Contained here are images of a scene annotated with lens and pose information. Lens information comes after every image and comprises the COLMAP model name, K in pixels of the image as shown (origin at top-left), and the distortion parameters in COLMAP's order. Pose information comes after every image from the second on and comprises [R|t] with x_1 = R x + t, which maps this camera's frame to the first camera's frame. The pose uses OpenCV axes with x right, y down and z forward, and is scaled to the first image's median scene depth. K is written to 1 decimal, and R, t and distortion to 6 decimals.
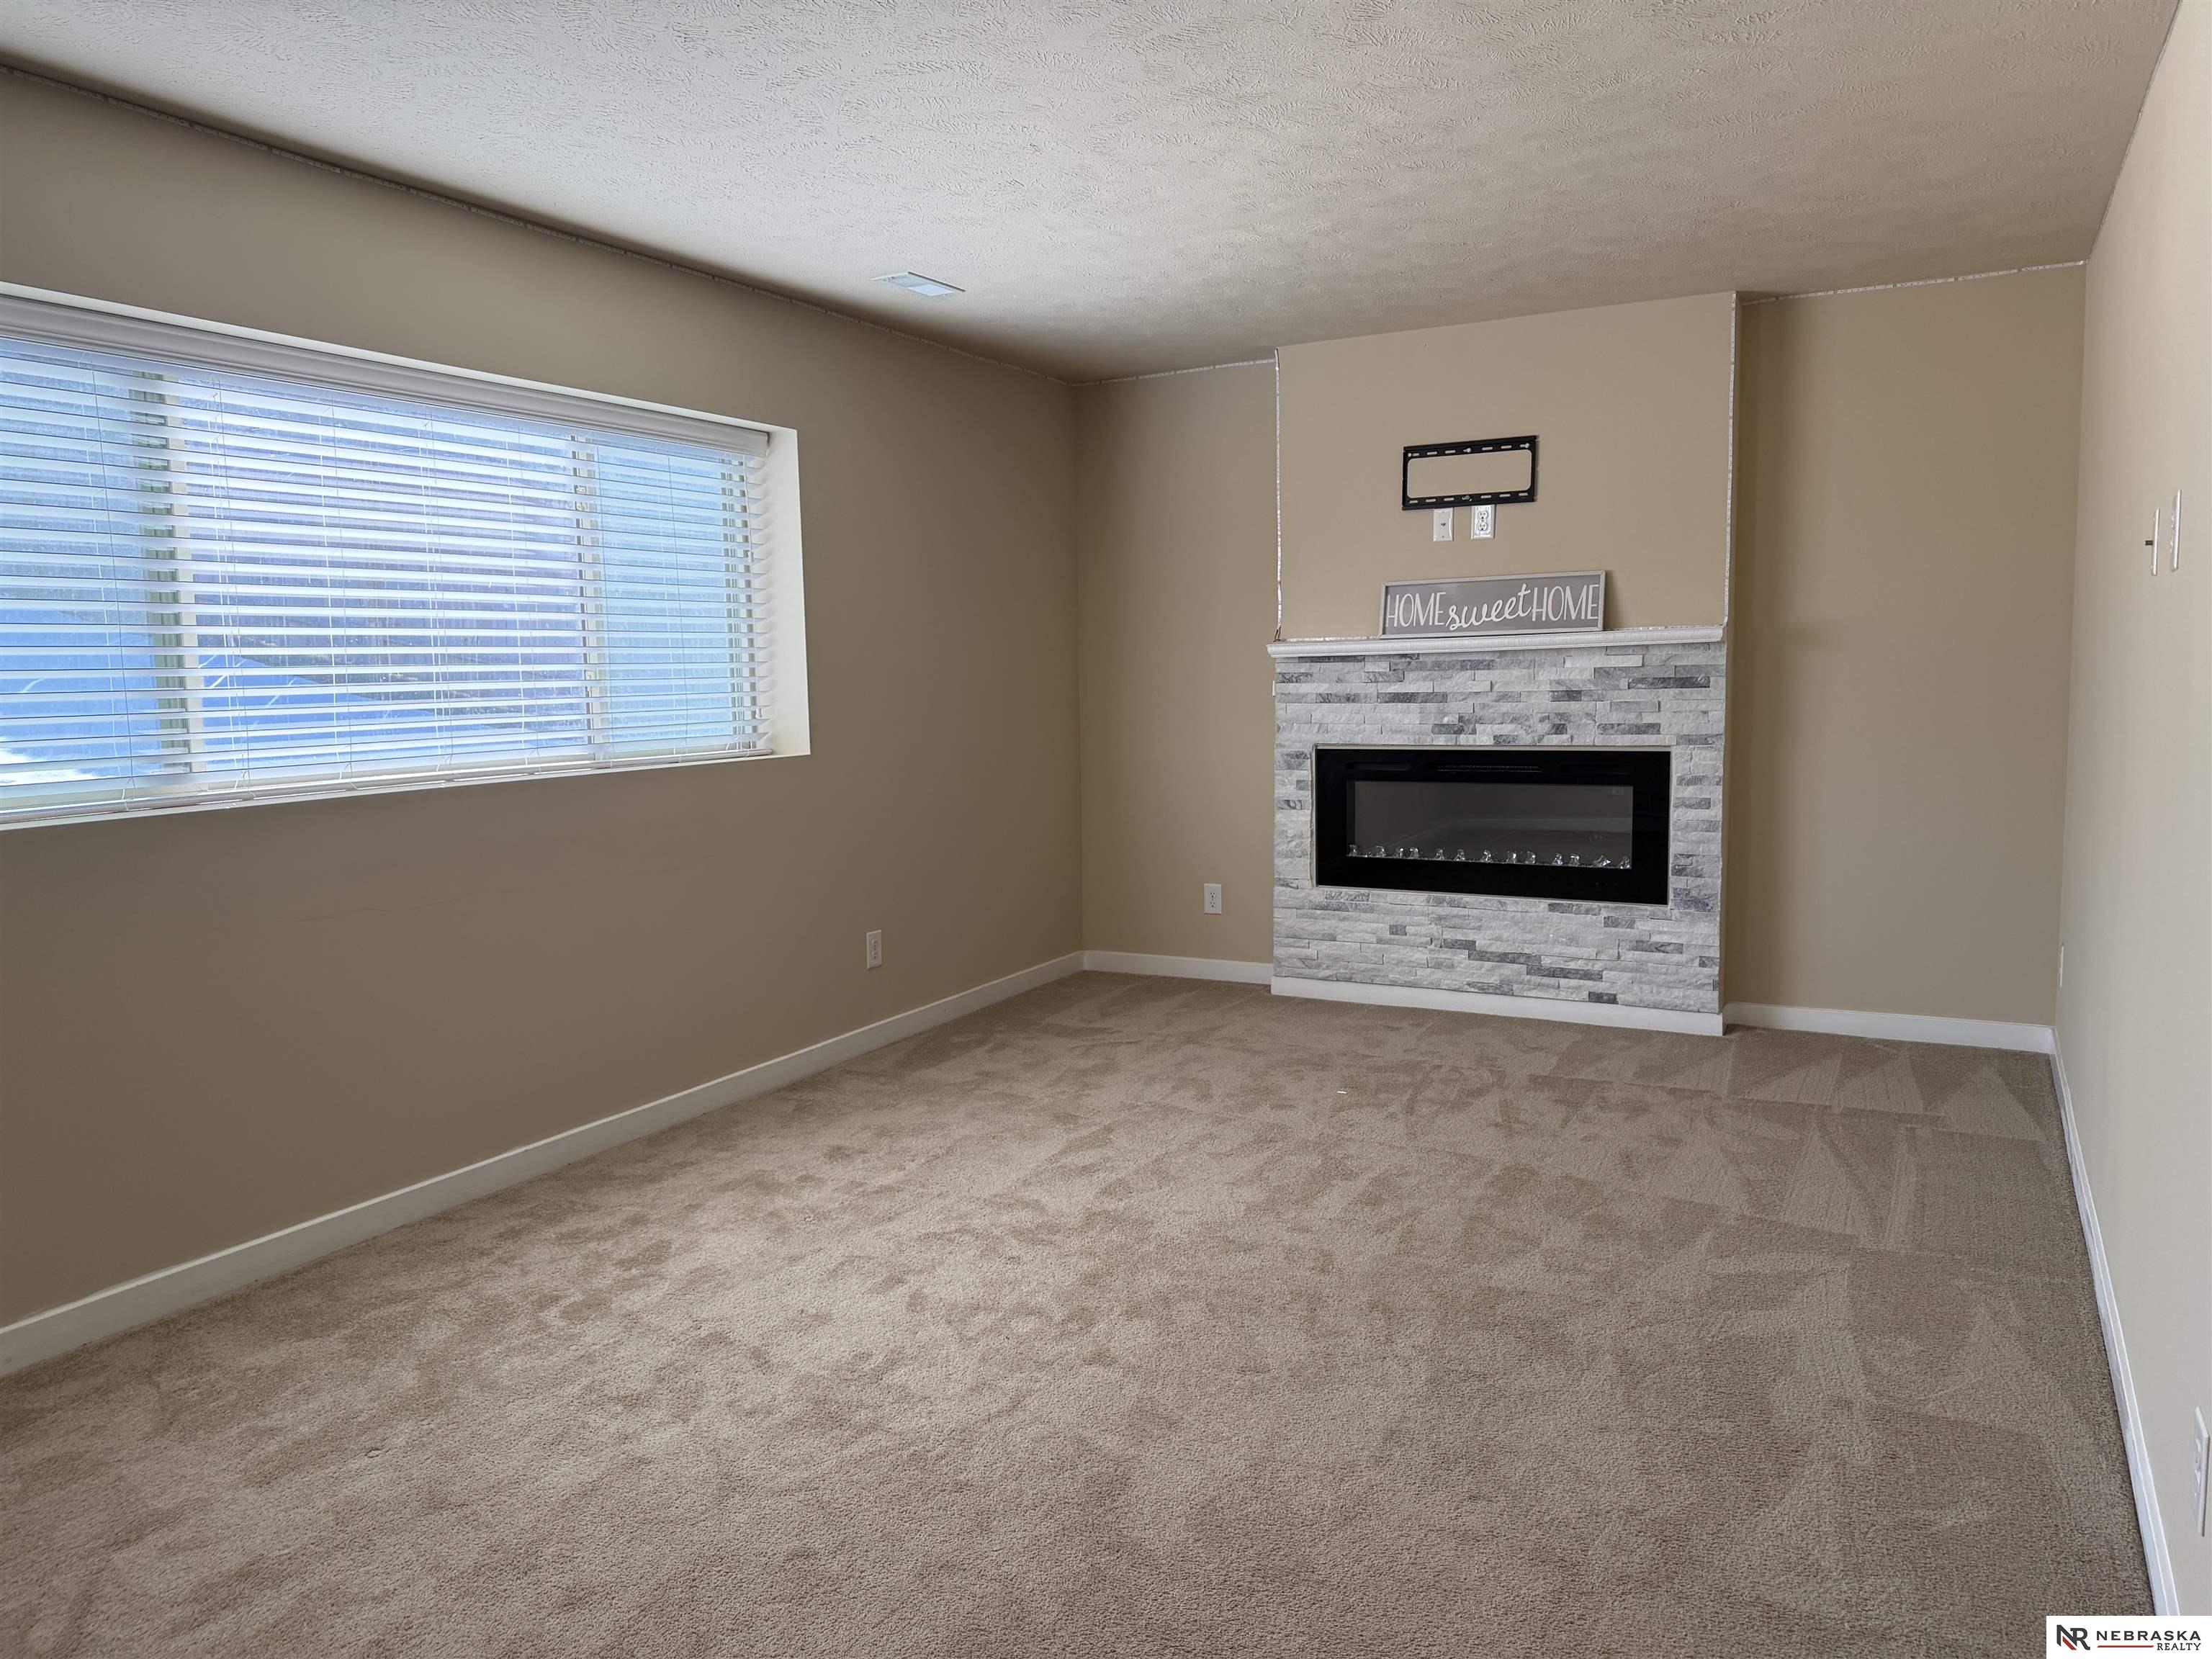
lens RADIAL K [[1554.7, 0, 1125.3], [0, 1554.7, 827.0], [0, 0, 1]] dist [0.097848, -0.028005]
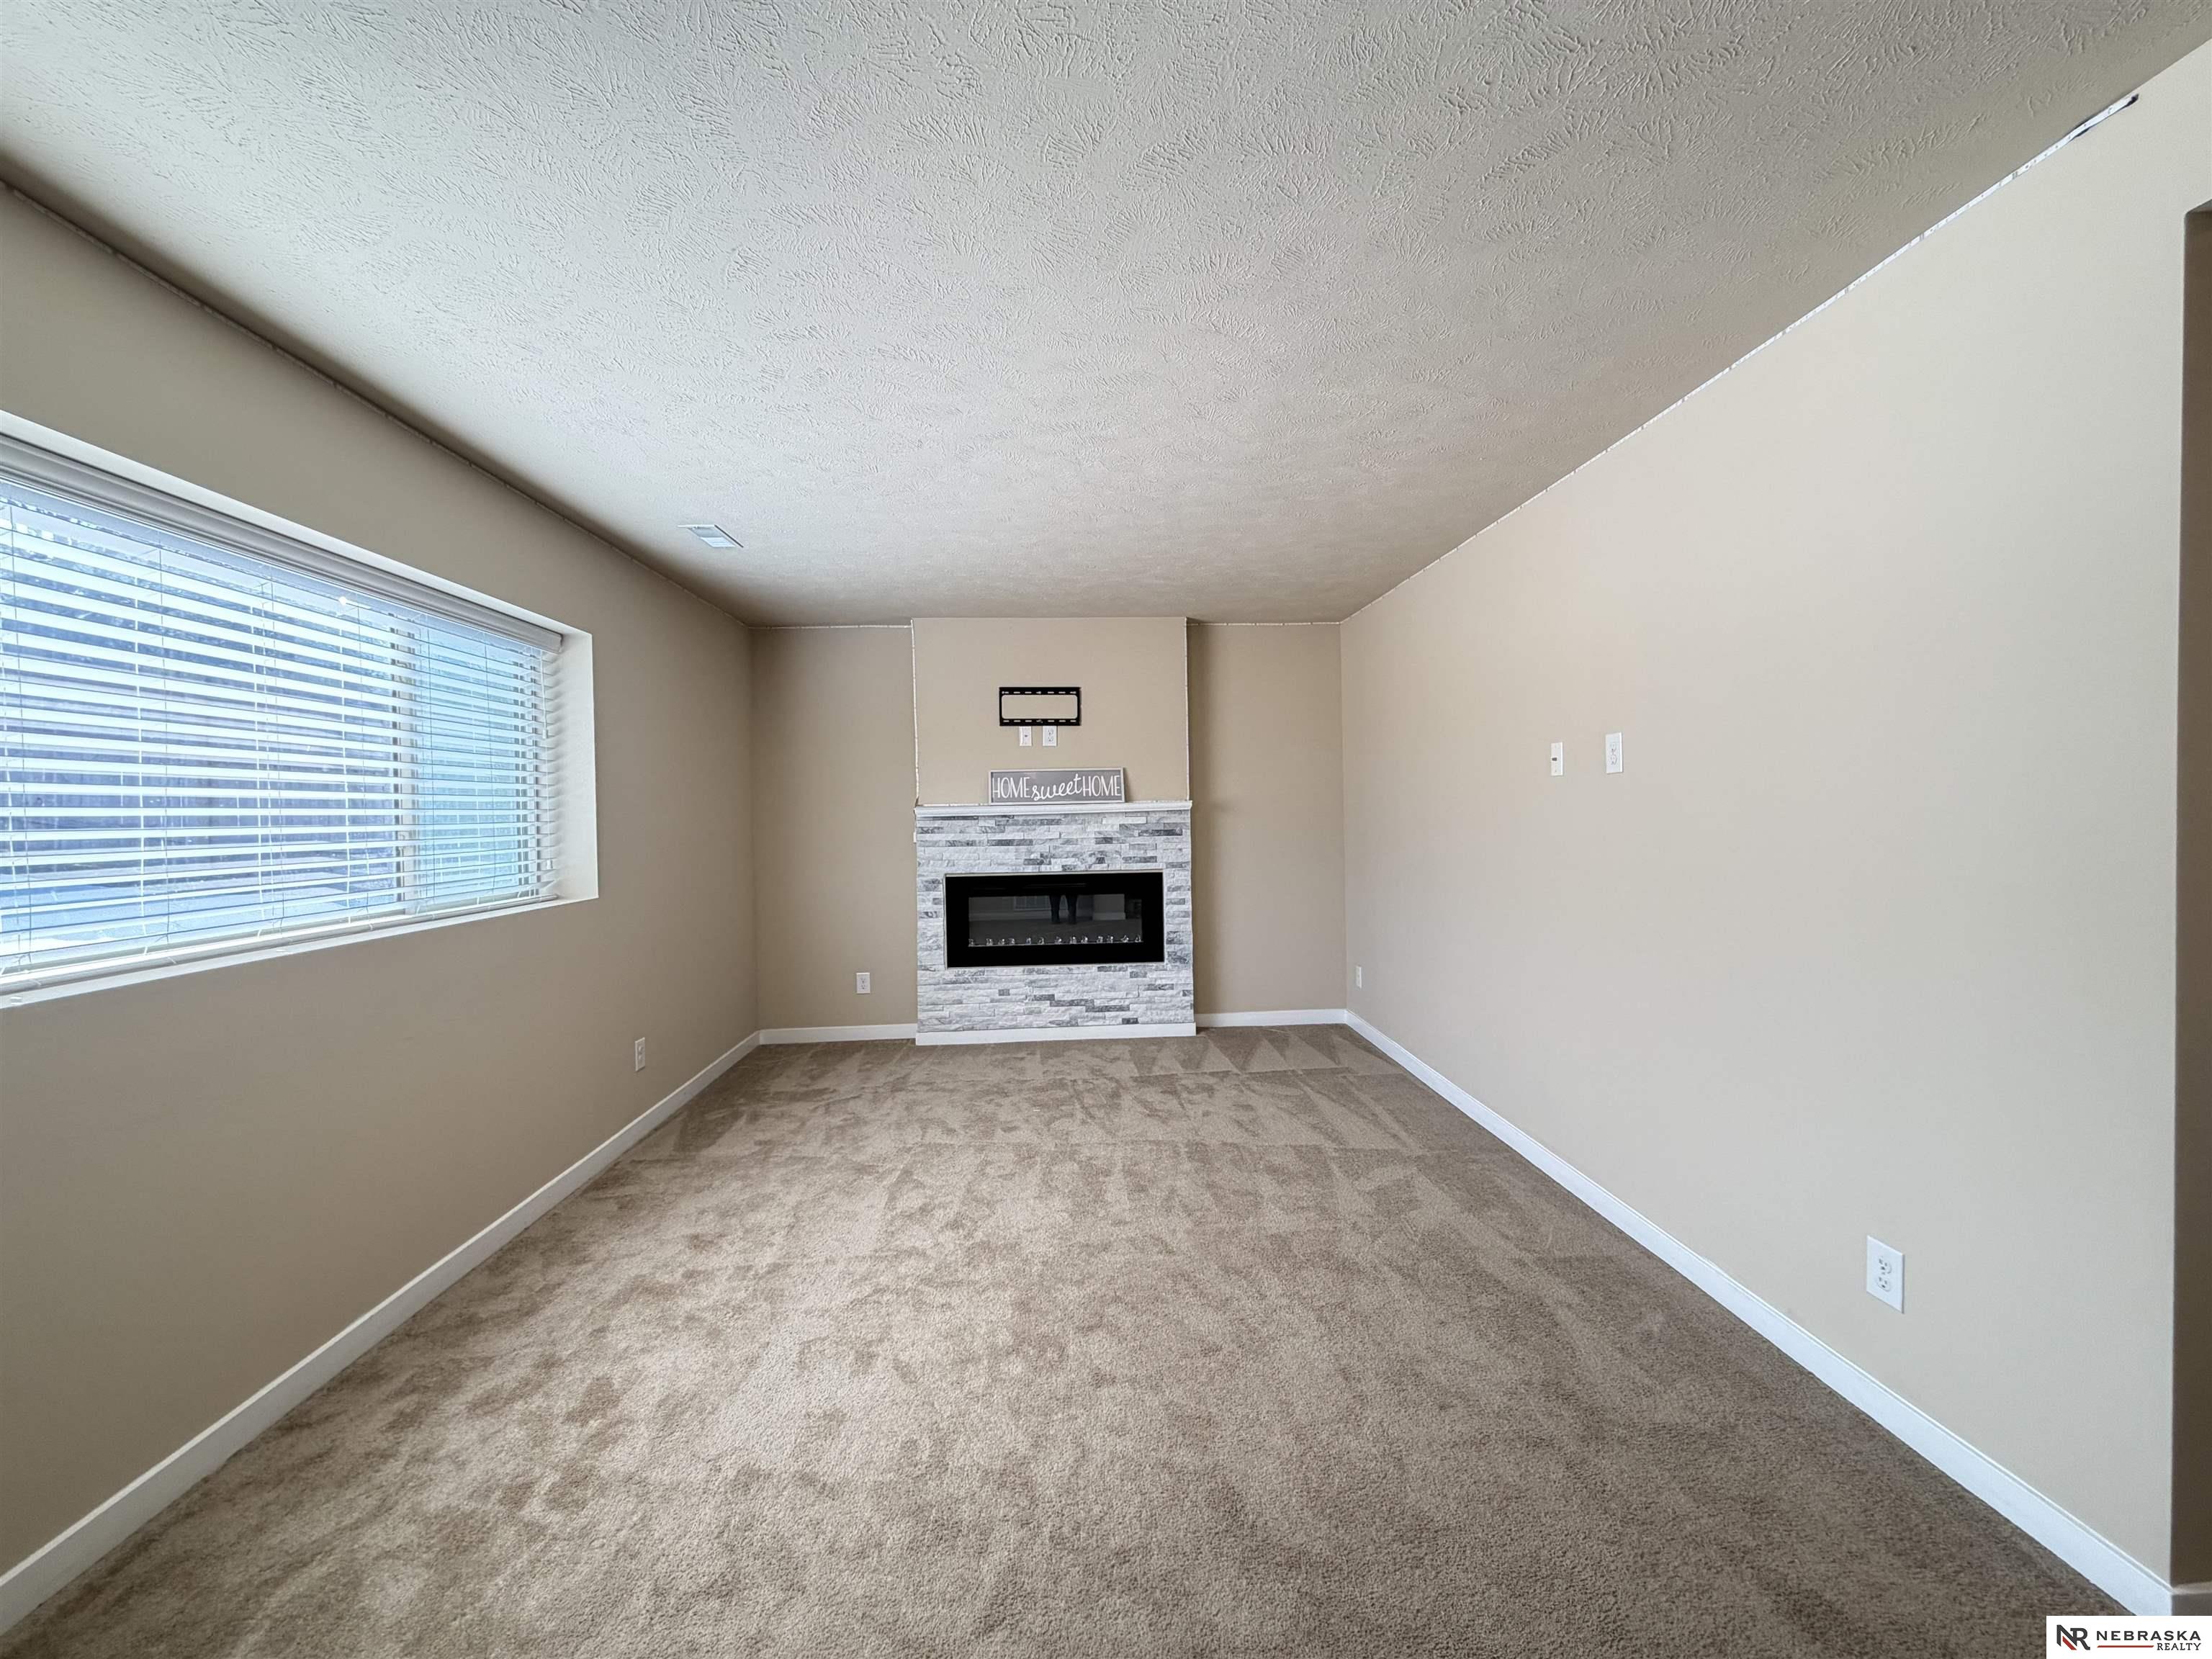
lens RADIAL K [[885.7, 0, 1104.6], [0, 885.7, 827.4], [0, 0, 1]] dist [0.013045, 0.002554]
pose [[0.858678, -0.006282, 0.512478, -0.229880], [0.056994, 0.994893, -0.083301, -0.022109], [-0.509337, 0.100737, 0.854650, 0.220901]]
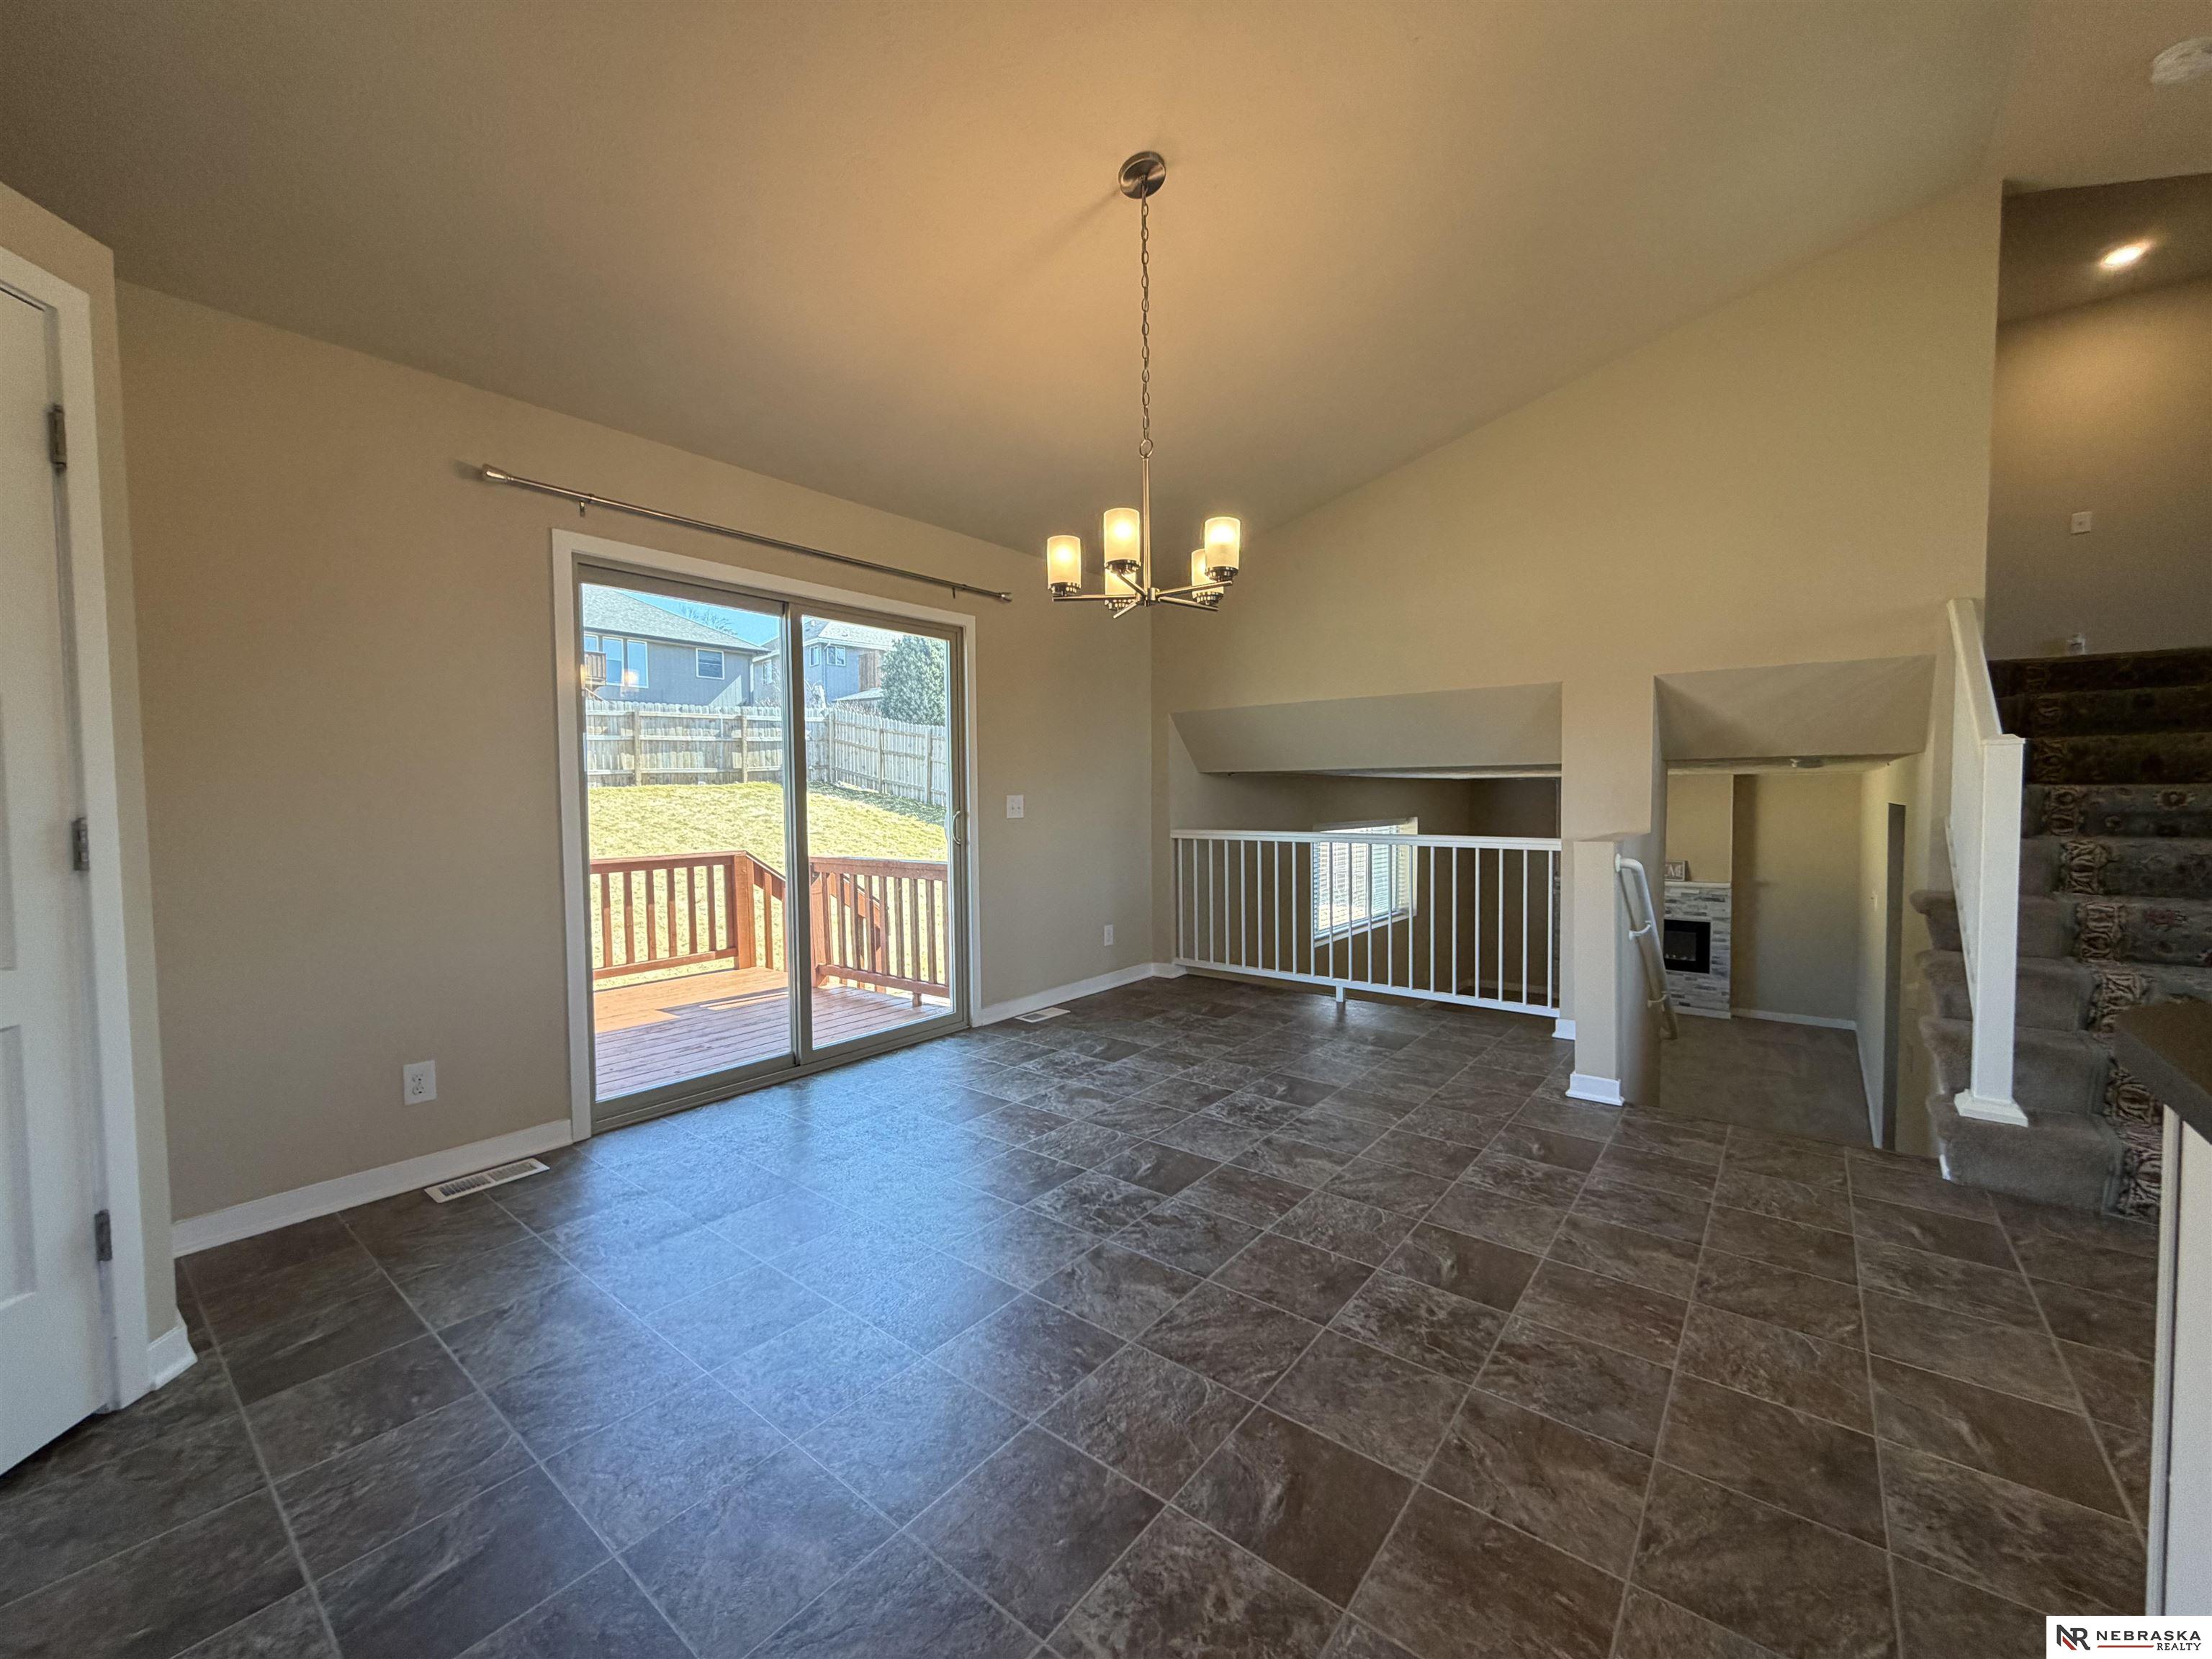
lens RADIAL K [[885.7, 0, 1092.7], [0, 885.7, 834.1], [0, 0, 1]] dist [0.013045, 0.002554]
pose [[0.981315, 0.012428, -0.192004, -0.541002], [-0.024663, 0.997804, -0.061467, -0.091928], [0.190818, 0.065054, 0.979467, -1.004907]]
